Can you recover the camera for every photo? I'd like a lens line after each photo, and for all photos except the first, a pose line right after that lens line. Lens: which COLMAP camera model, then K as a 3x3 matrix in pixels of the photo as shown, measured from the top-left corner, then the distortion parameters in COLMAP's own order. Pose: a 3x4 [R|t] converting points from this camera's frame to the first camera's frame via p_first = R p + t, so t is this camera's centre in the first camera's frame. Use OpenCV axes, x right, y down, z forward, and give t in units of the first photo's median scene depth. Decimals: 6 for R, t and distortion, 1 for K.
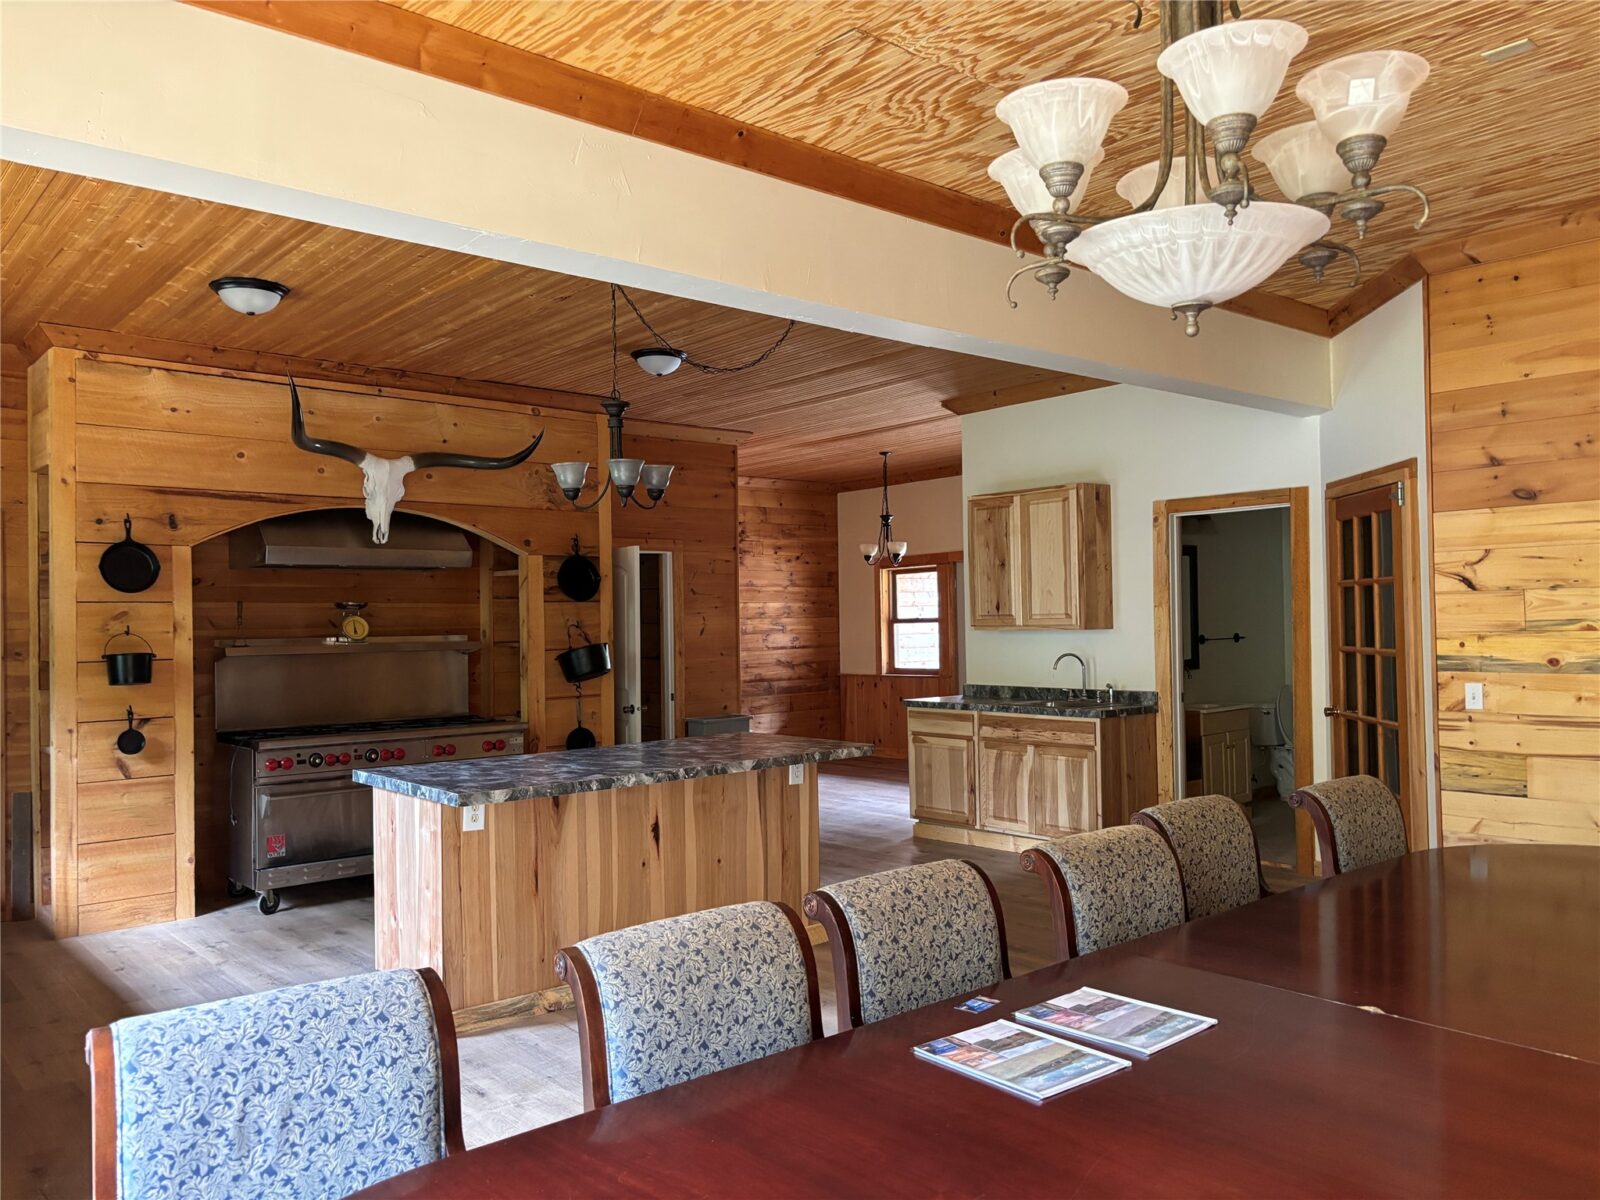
lens RADIAL K [[1205.1, 0, 801.8], [0, 1205.1, 603.9], [0, 0, 1]] dist [0.048820, -0.042819]
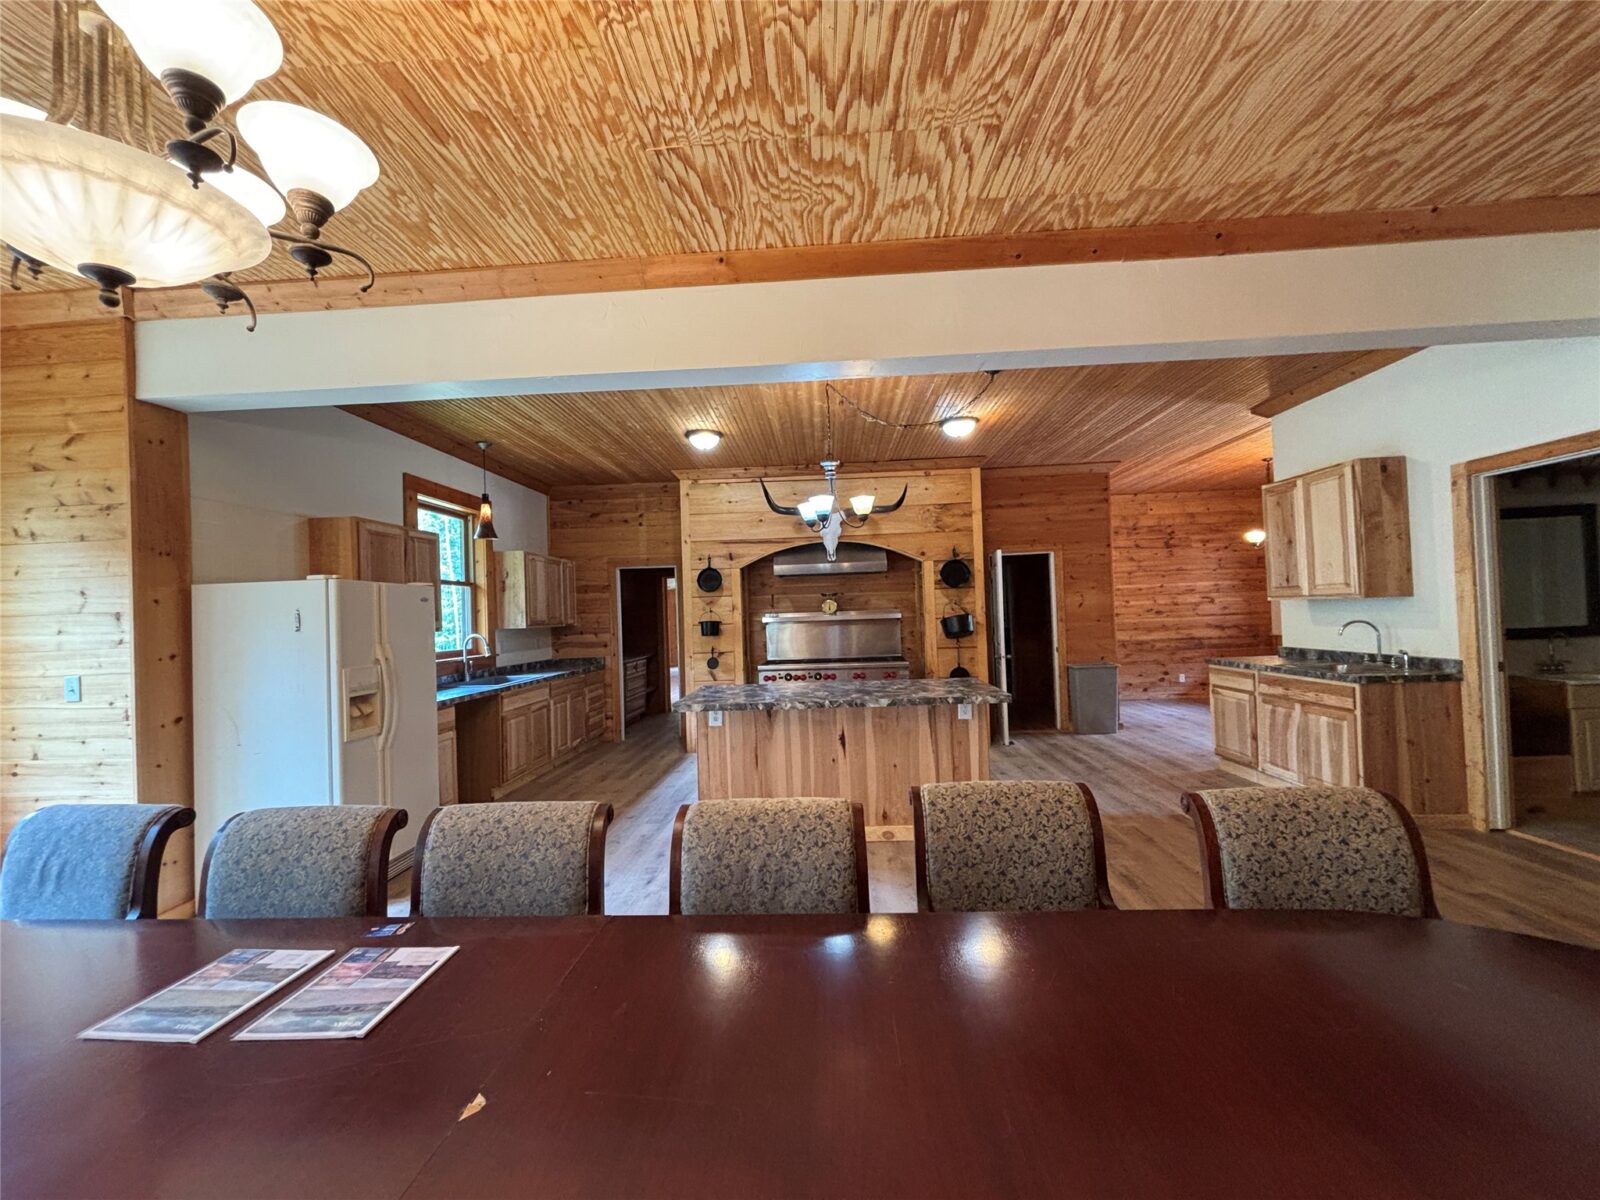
lens RADIAL K [[645.2, 0, 807.7], [0, 645.2, 584.2], [0, 0, 1]] dist [0.008784, -0.003373]
pose [[0.718459, -0.039743, -0.694433, 0.334018], [0.032540, 0.999194, -0.023518, 0.009038], [0.694808, -0.005701, 0.719173, 0.314744]]
